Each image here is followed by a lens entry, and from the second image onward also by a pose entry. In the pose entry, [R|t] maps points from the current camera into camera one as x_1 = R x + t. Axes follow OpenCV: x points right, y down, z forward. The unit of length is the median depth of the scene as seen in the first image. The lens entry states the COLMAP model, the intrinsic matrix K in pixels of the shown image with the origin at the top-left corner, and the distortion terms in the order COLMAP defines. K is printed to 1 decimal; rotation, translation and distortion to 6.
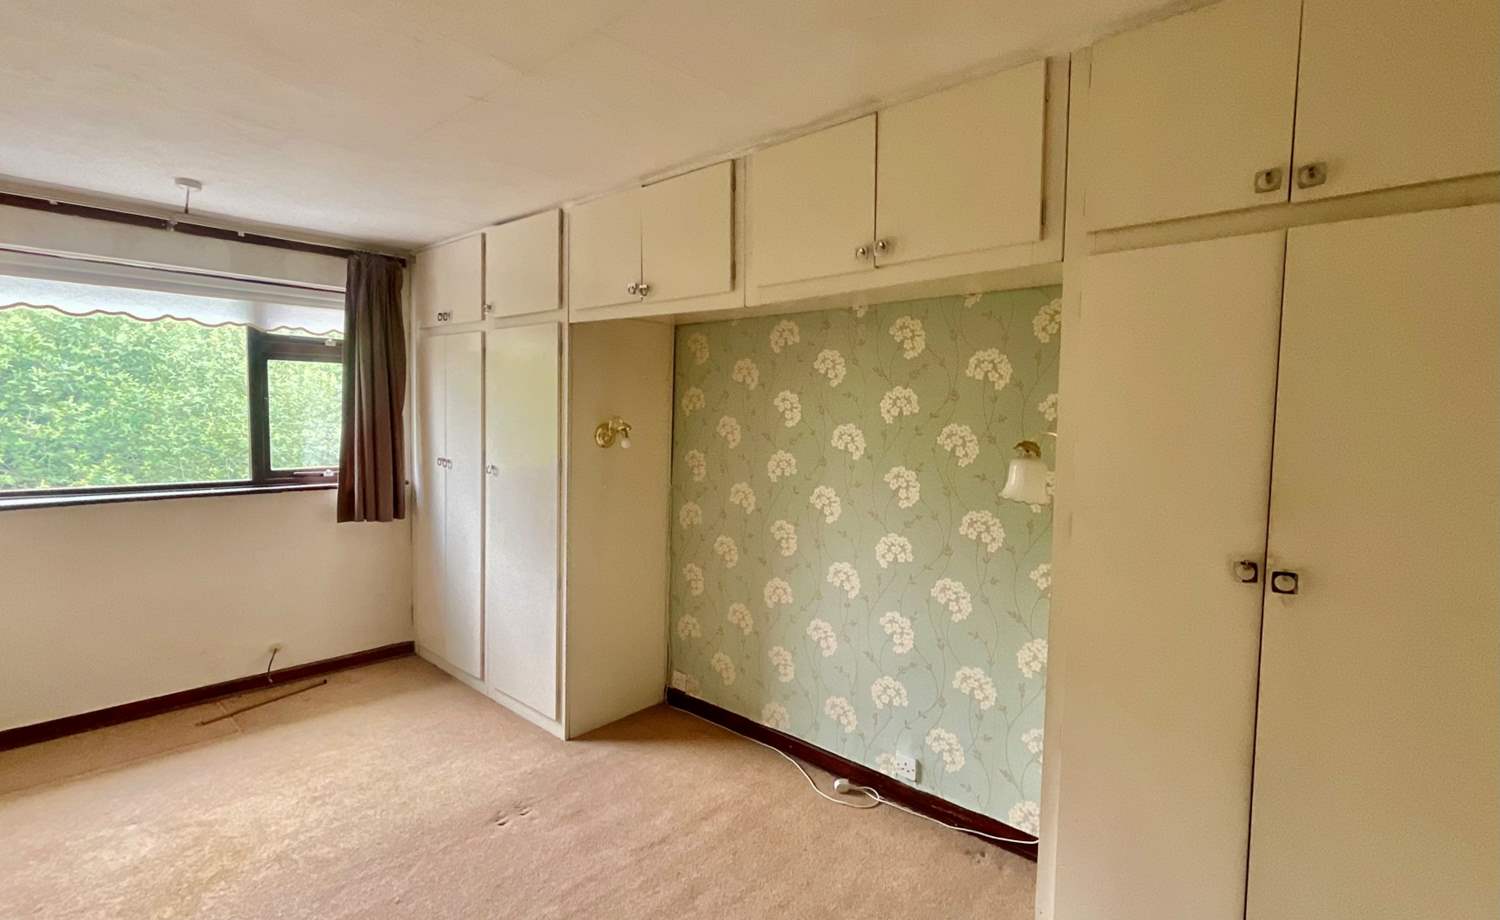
lens RADIAL K [[701.9, 0, 750.0], [0, 701.9, 460.0], [0, 0, 1]] dist [-0.000466, -0.000763]
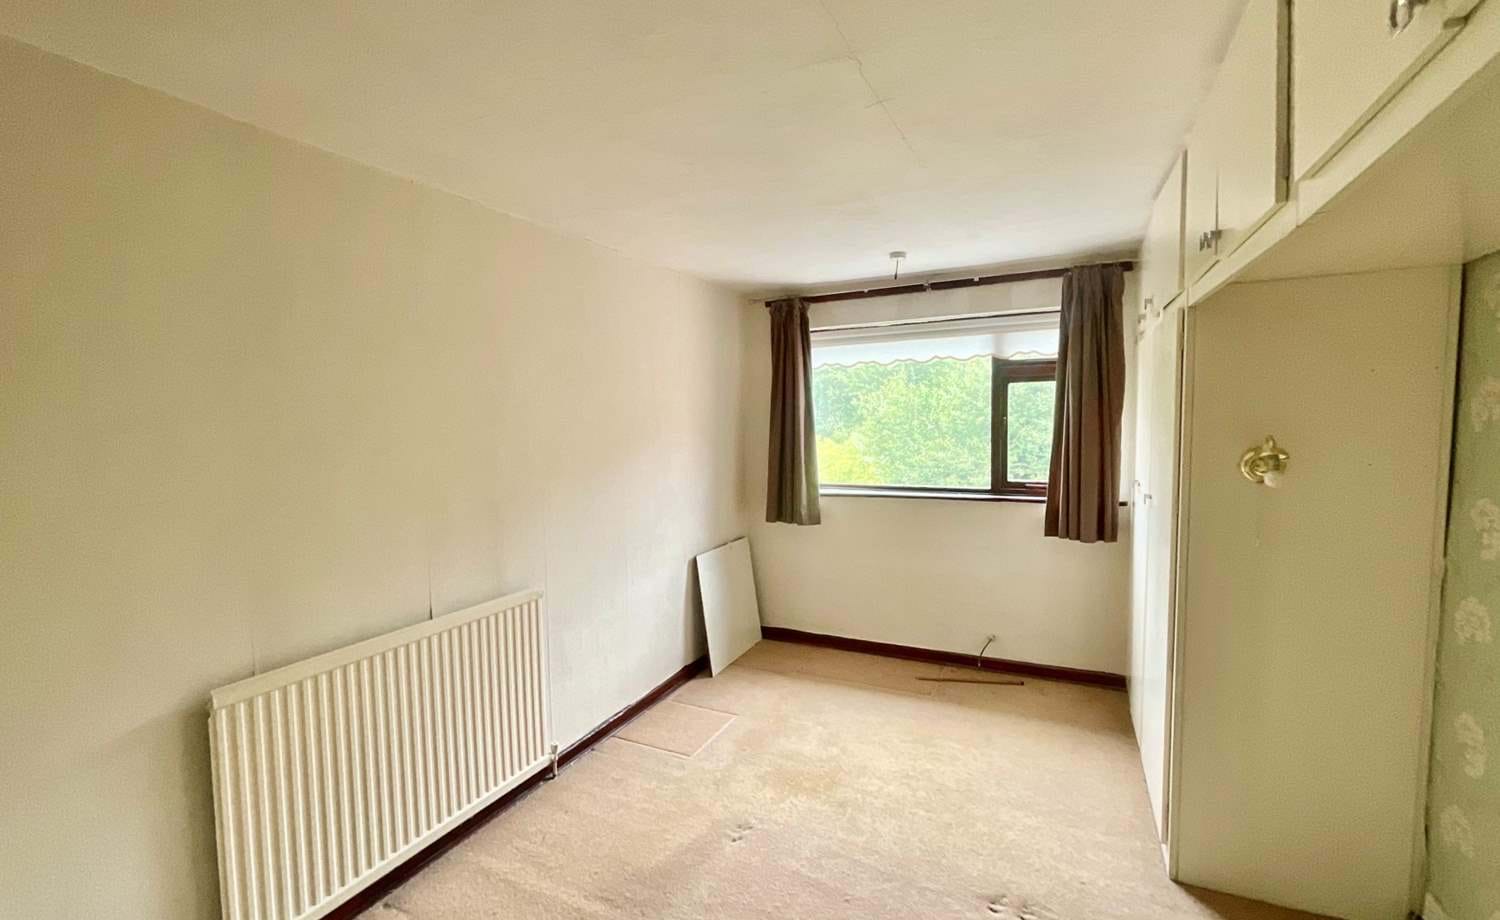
lens RADIAL K [[651.9, 0, 750.0], [0, 651.9, 460.0], [0, 0, 1]] dist [-0.000443, -0.000522]
pose [[0.276097, 0.037198, -0.960410, 0.242804], [-0.039916, 0.998832, 0.027211, -0.035996], [0.960300, 0.030823, 0.277260, 0.361784]]
